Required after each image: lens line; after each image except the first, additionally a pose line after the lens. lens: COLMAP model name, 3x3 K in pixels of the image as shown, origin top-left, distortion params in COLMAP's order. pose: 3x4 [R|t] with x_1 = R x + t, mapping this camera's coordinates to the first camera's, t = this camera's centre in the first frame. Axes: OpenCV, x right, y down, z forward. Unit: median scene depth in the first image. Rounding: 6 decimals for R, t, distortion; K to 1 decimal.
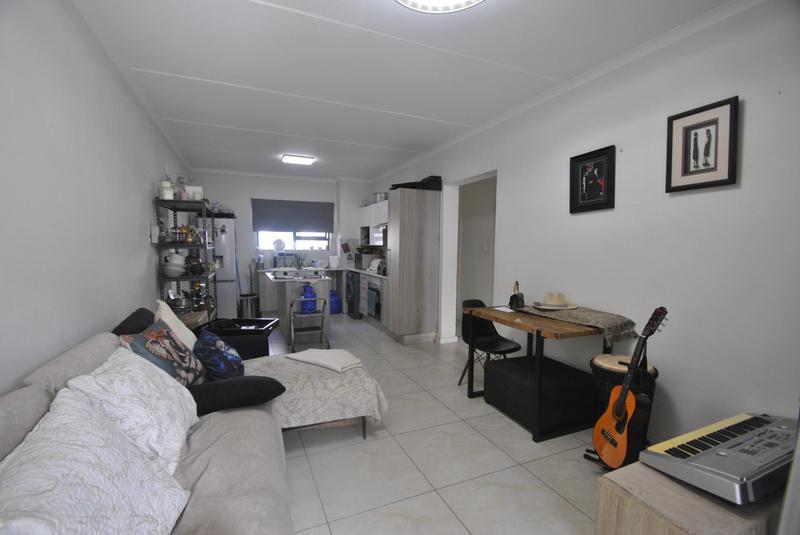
lens RADIAL K [[347.1, 0, 395.9], [0, 347.1, 266.9], [0, 0, 1]] dist [-0.001443, -0.001225]
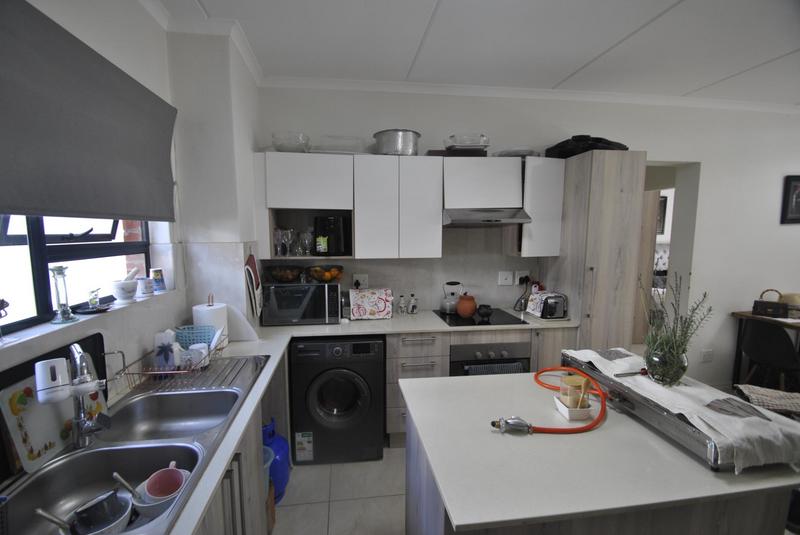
lens RADIAL K [[347.1, 0, 382.9], [0, 347.1, 270.1], [0, 0, 1]] dist [-0.001443, -0.001225]
pose [[0.293914, -0.108087, 0.949701, -0.416123], [0.061584, 0.993663, 0.094032, -0.080337], [-0.953846, 0.030849, 0.298708, 0.807288]]
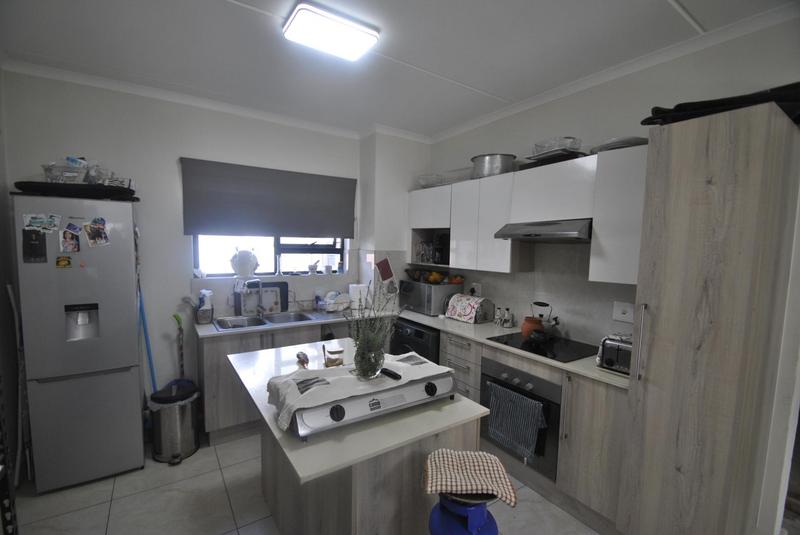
lens RADIAL K [[347.1, 0, 395.2], [0, 347.1, 270.5], [0, 0, 1]] dist [-0.001443, -0.001225]
pose [[0.984137, -0.002075, 0.177397, -0.222170], [-0.000992, 0.999852, 0.017197, -0.062993], [-0.177406, -0.017100, 0.983989, 0.509903]]
